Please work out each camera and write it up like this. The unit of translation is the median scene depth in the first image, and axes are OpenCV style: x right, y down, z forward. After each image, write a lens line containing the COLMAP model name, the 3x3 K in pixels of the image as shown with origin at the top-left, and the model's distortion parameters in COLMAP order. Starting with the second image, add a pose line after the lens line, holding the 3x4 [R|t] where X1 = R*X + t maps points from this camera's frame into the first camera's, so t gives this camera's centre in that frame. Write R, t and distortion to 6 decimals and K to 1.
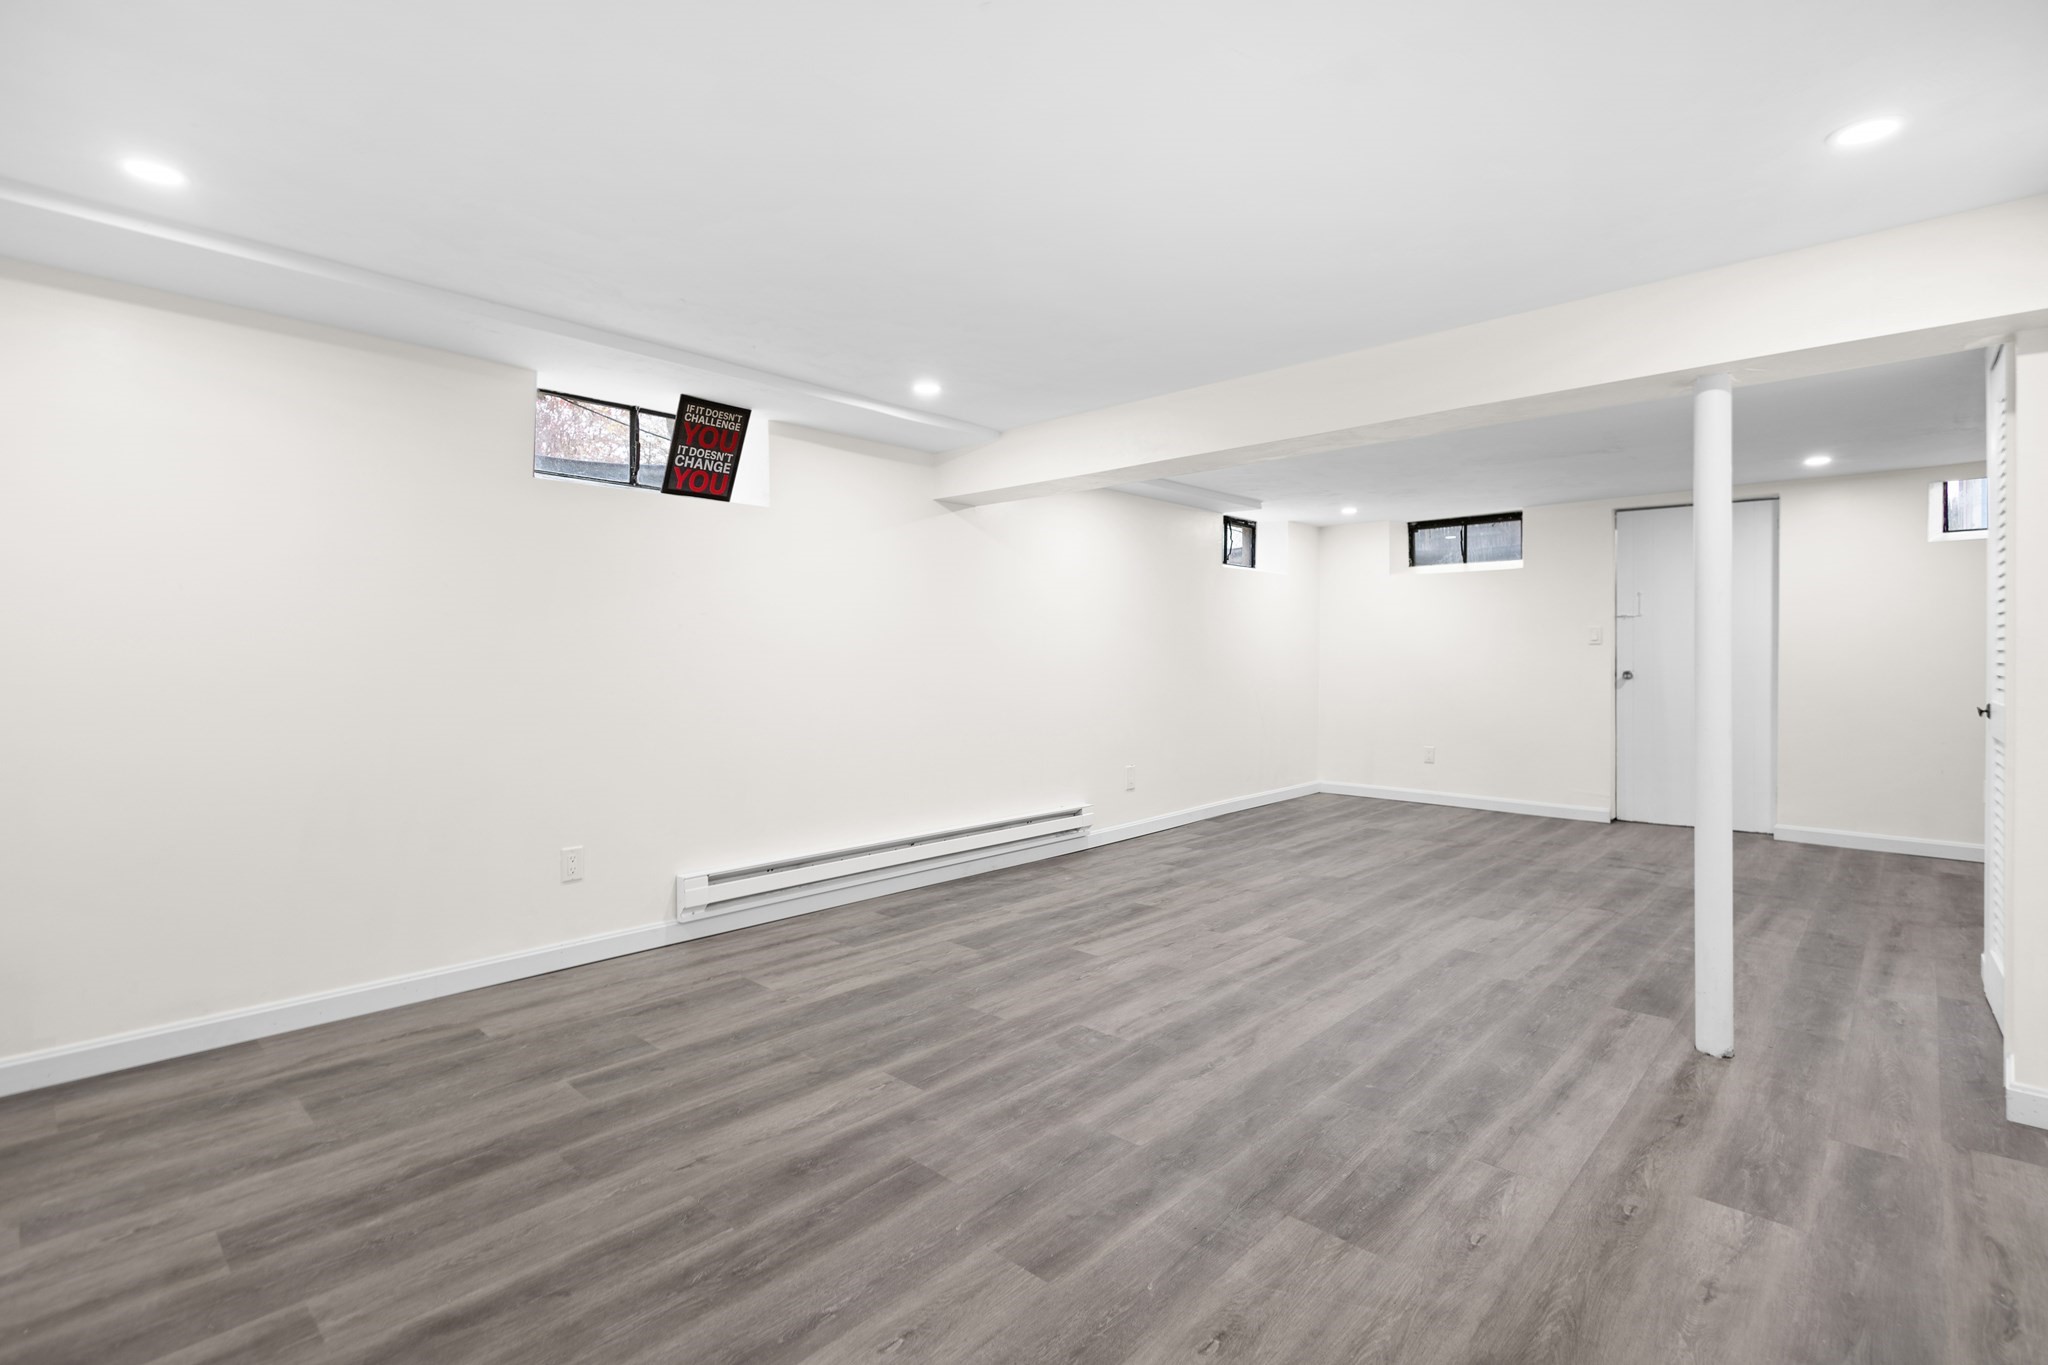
lens RADIAL K [[948.5, 0, 1025.2], [0, 948.5, 687.4], [0, 0, 1]] dist [-0.001213, -0.001106]
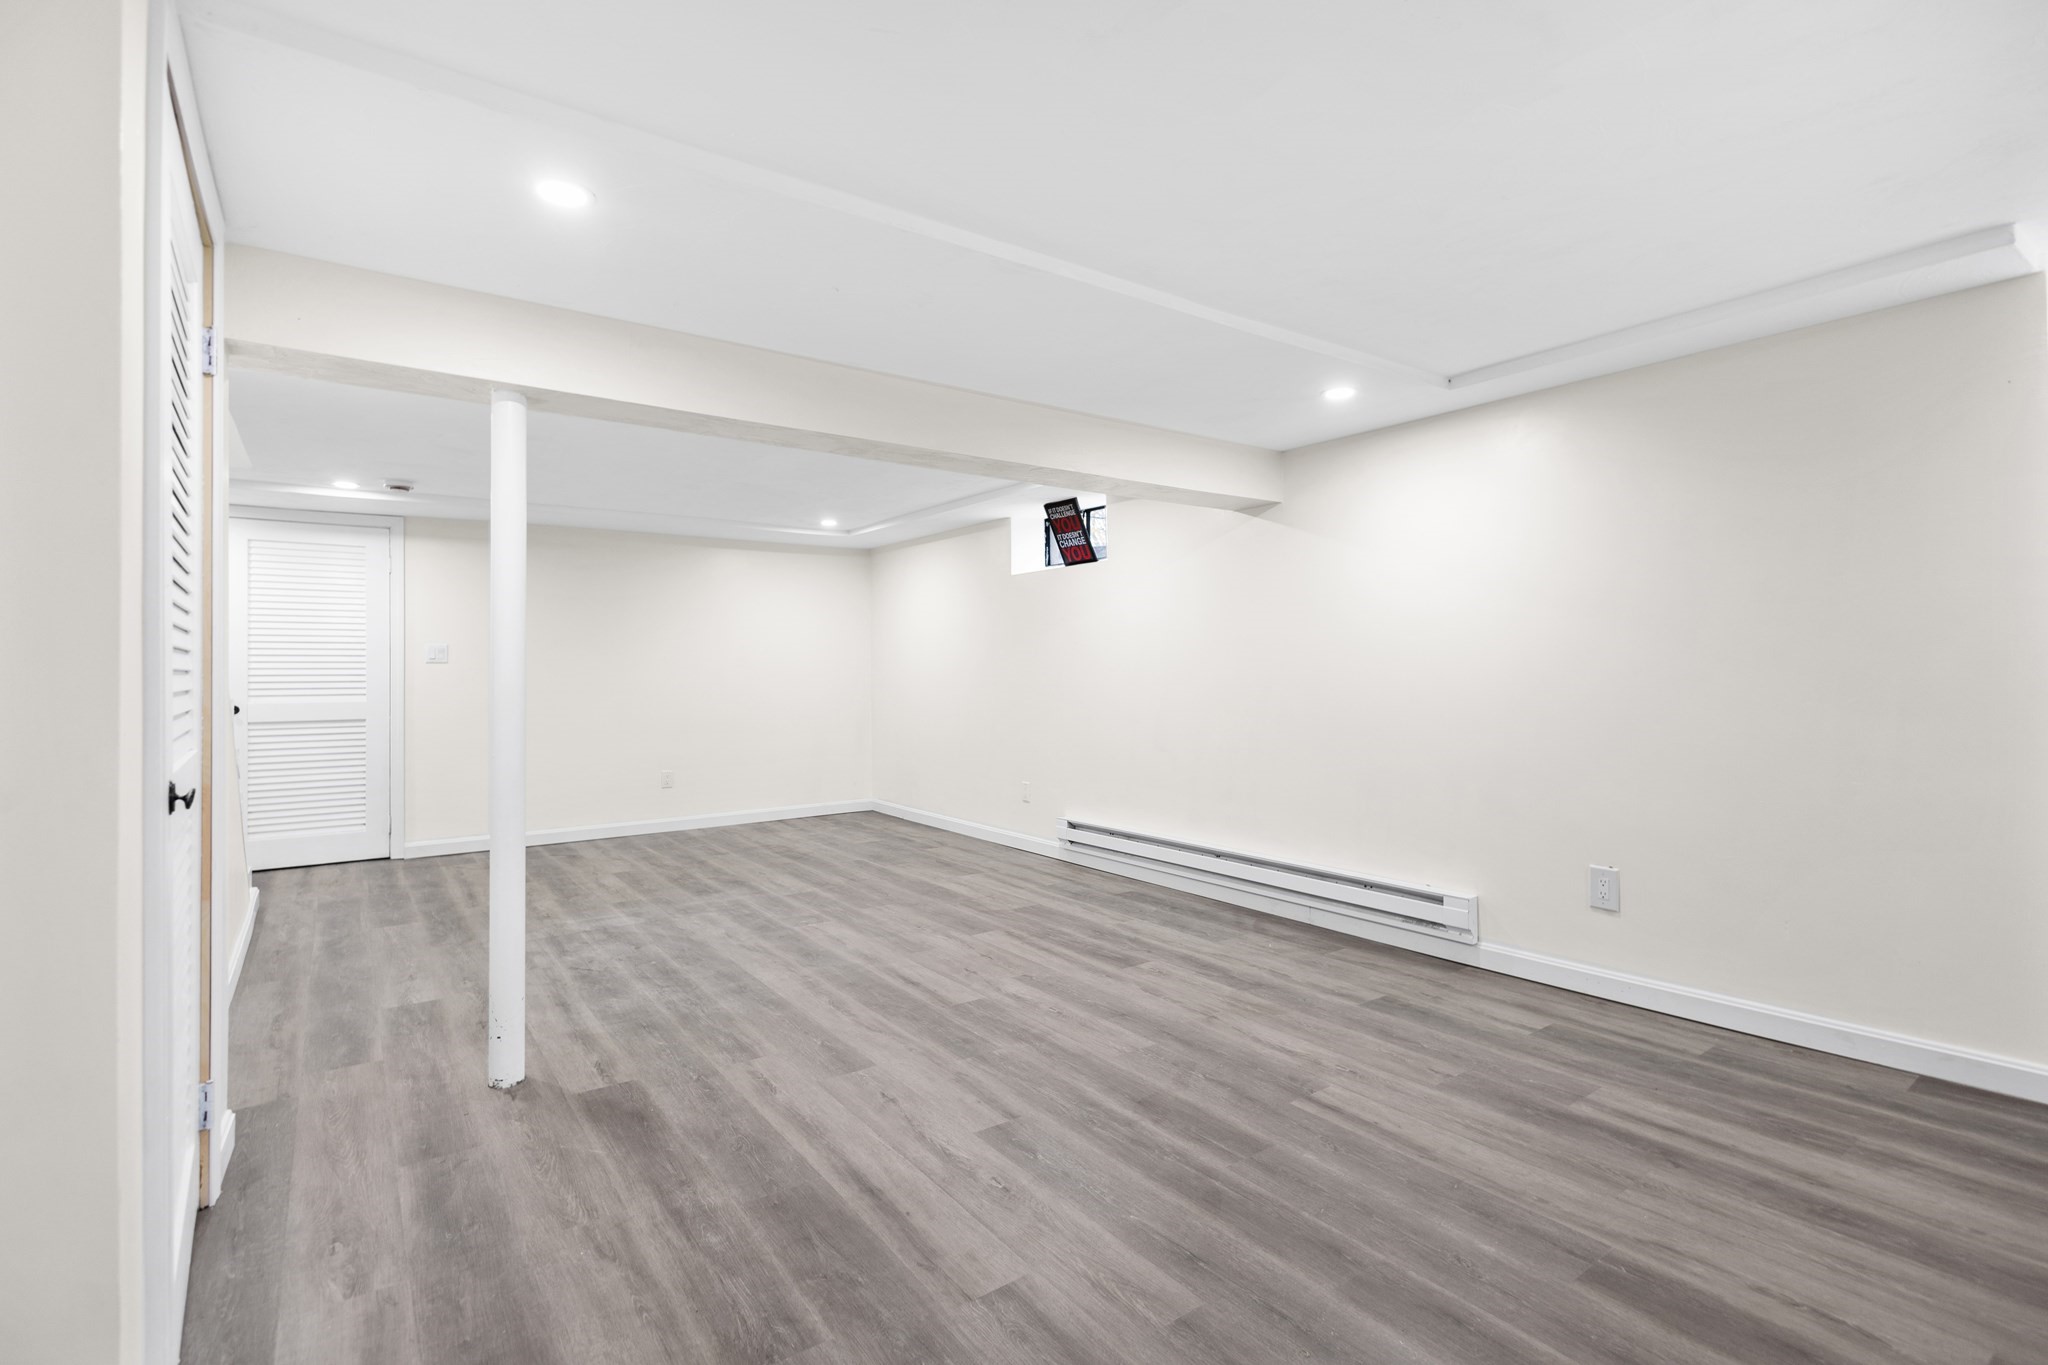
lens RADIAL K [[948.5, 0, 1026.2], [0, 948.5, 670.1], [0, 0, 1]] dist [-0.001213, -0.001106]
pose [[-0.183065, 0.001179, -0.983100, 1.340396], [-0.027429, 0.999604, 0.006307, -0.051486], [0.982718, 0.028120, -0.182960, 1.427691]]
